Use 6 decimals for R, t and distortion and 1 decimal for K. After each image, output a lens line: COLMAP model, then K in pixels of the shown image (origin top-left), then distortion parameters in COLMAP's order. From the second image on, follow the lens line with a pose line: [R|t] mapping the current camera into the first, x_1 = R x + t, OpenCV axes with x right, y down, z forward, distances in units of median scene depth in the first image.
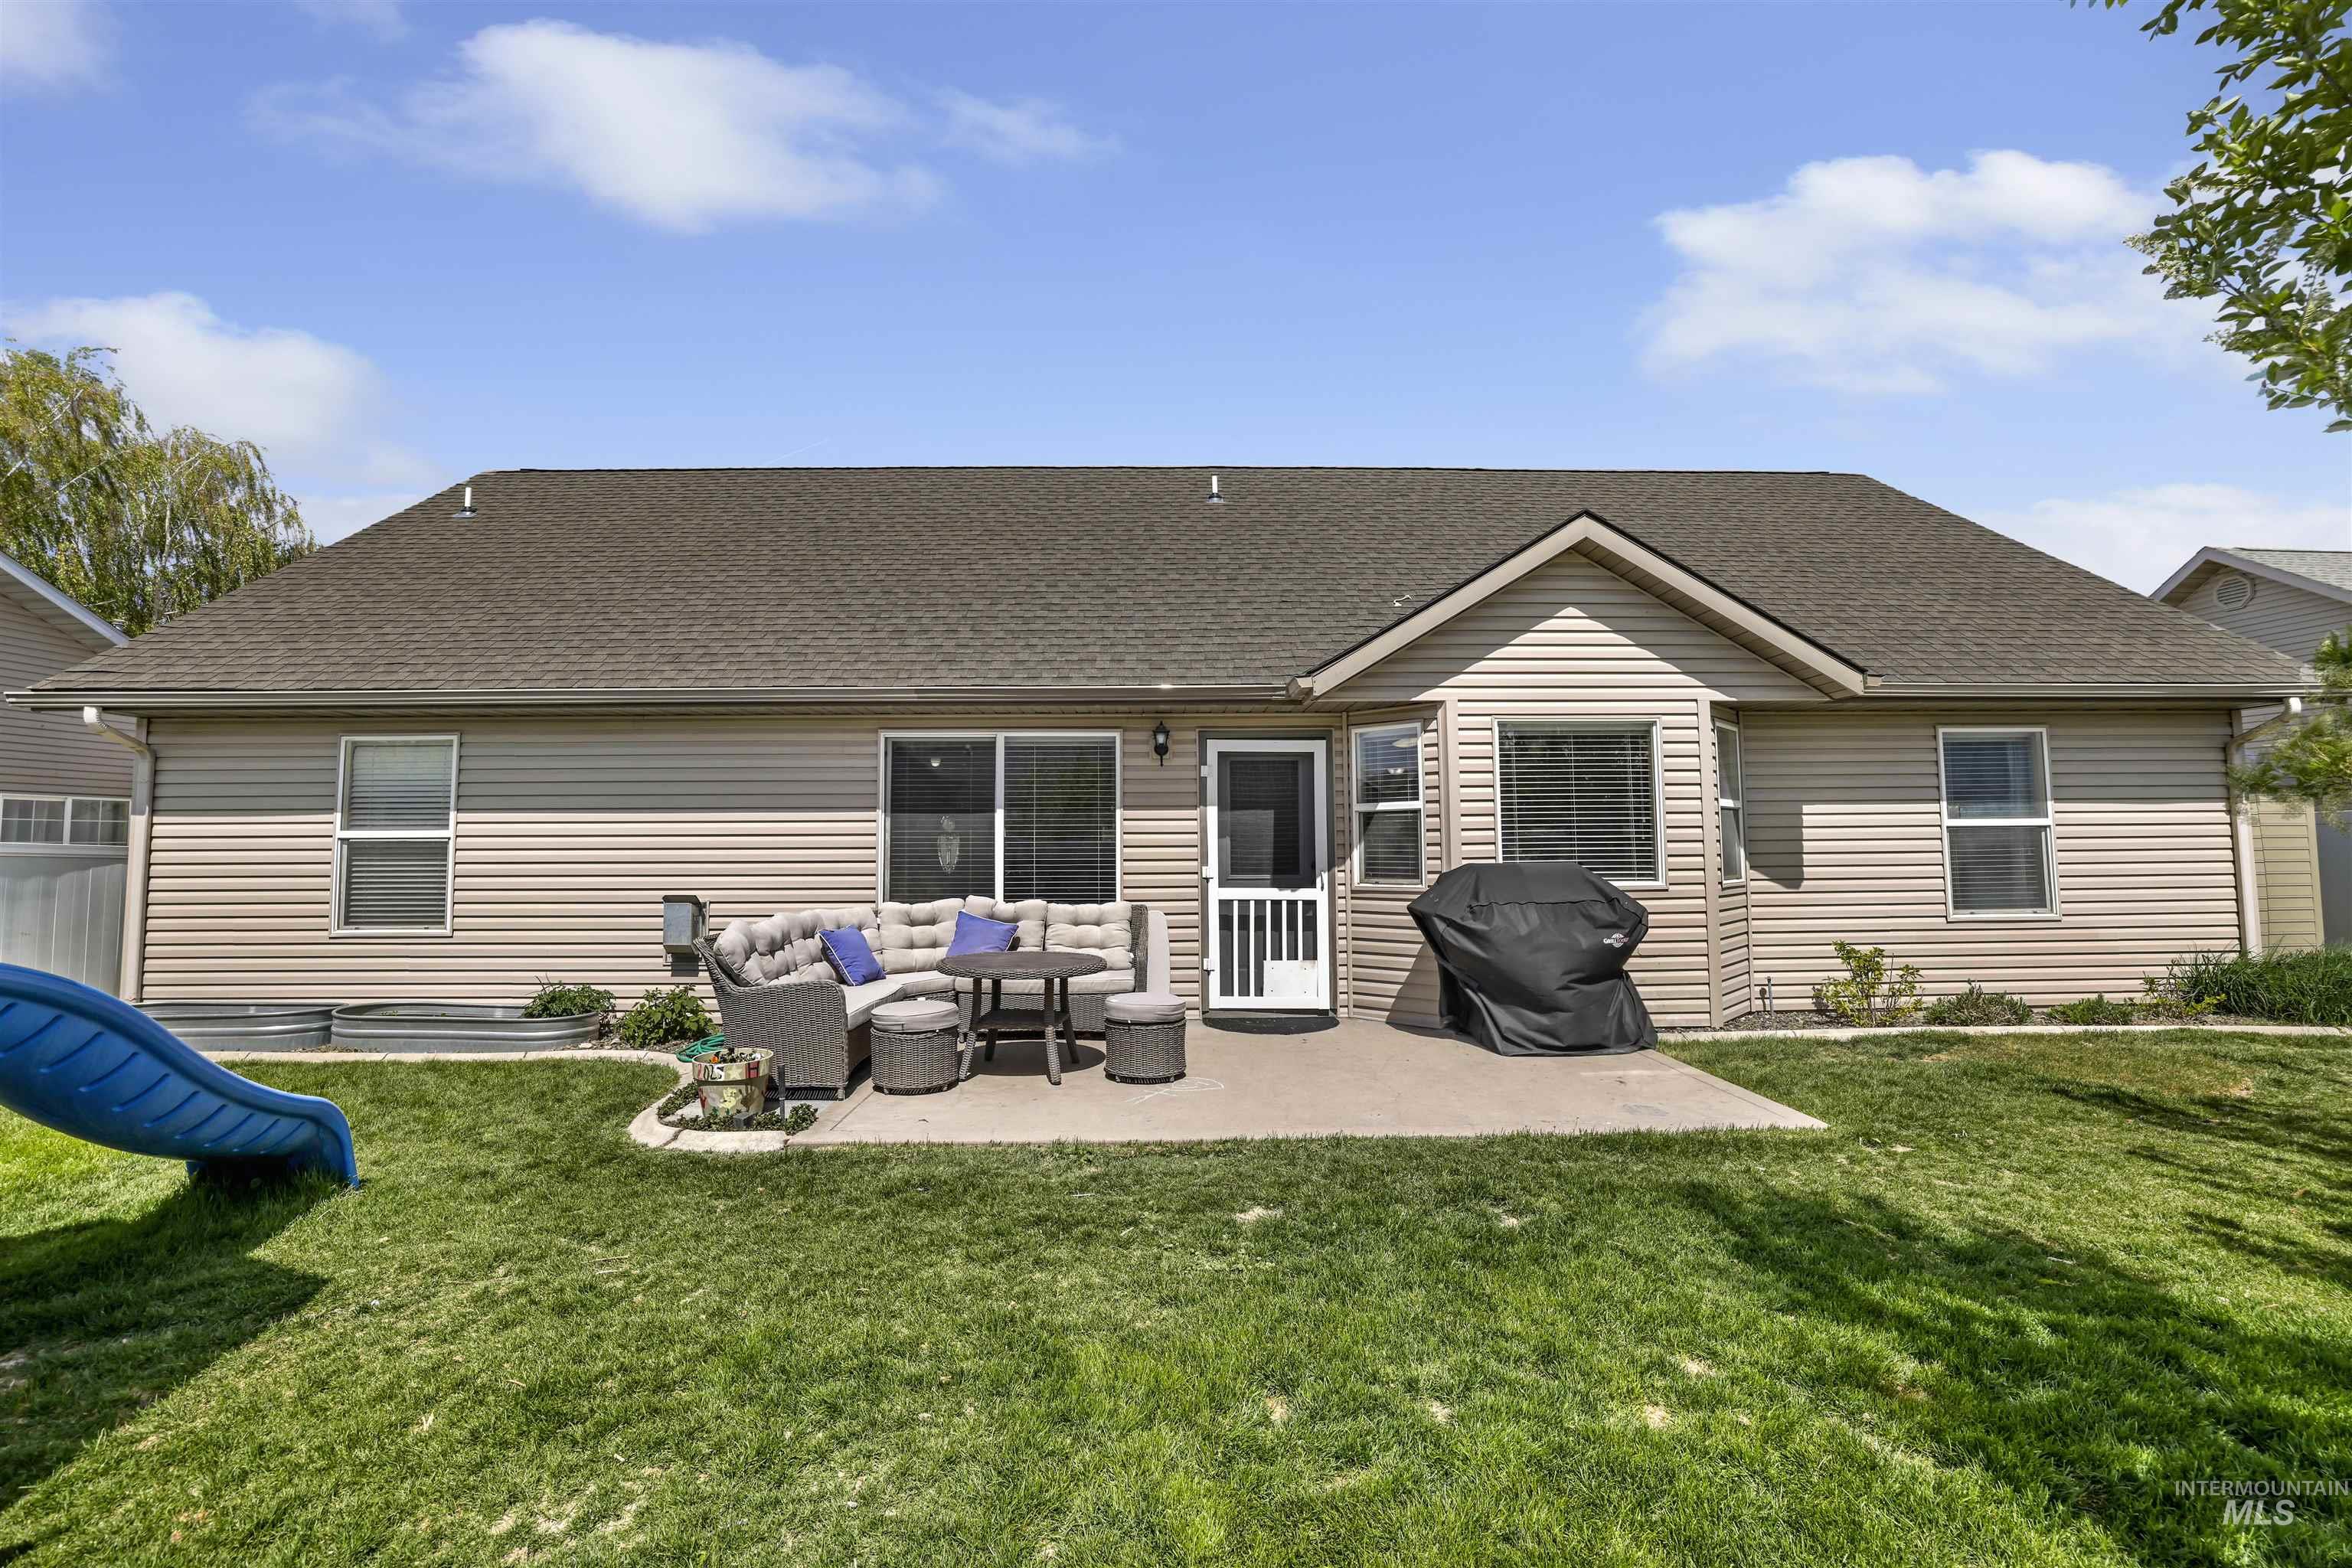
lens RADIAL K [[1078.3, 0, 1164.0], [0, 1078.3, 778.9], [0, 0, 1]] dist [-0.046816, 0.032878]
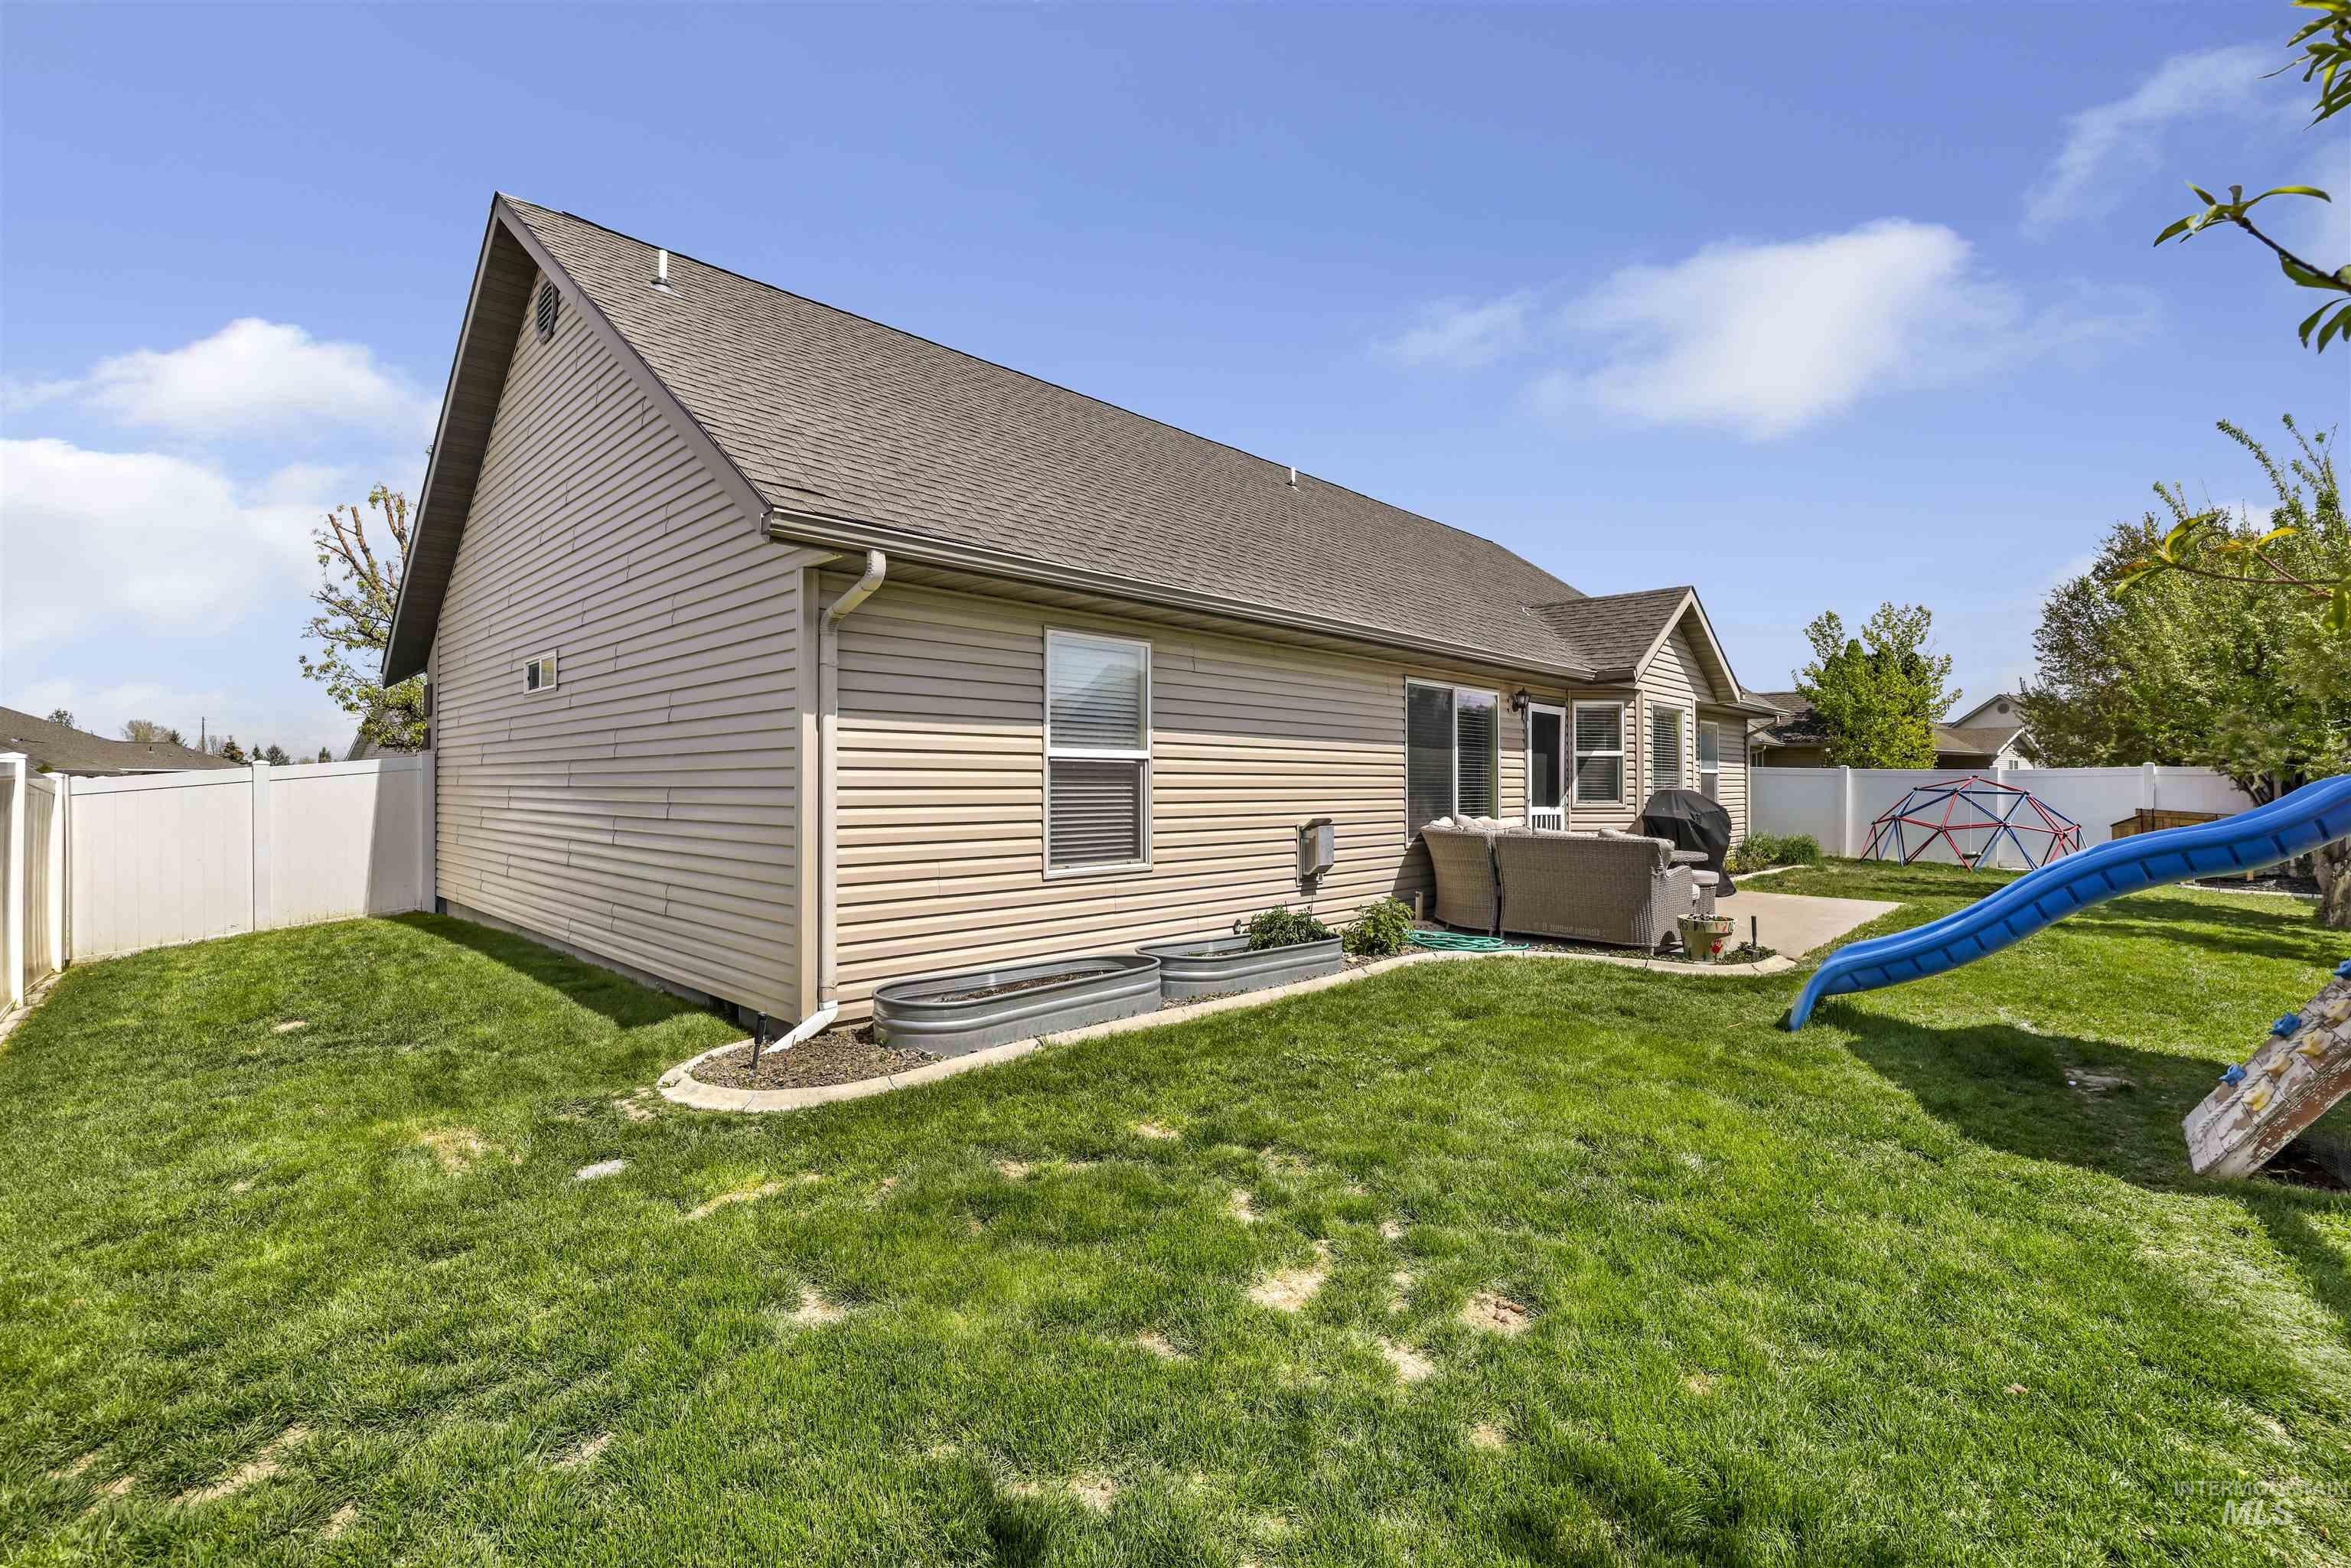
lens RADIAL K [[1077.8, 0, 1163.5], [0, 1077.8, 778.9], [0, 0, 1]] dist [-0.046816, 0.032878]
pose [[0.692313, 0.010589, 0.721519, -1.300775], [-0.074789, 0.995560, 0.057151, 0.020065], [-0.717711, -0.093528, 0.690031, 0.378725]]
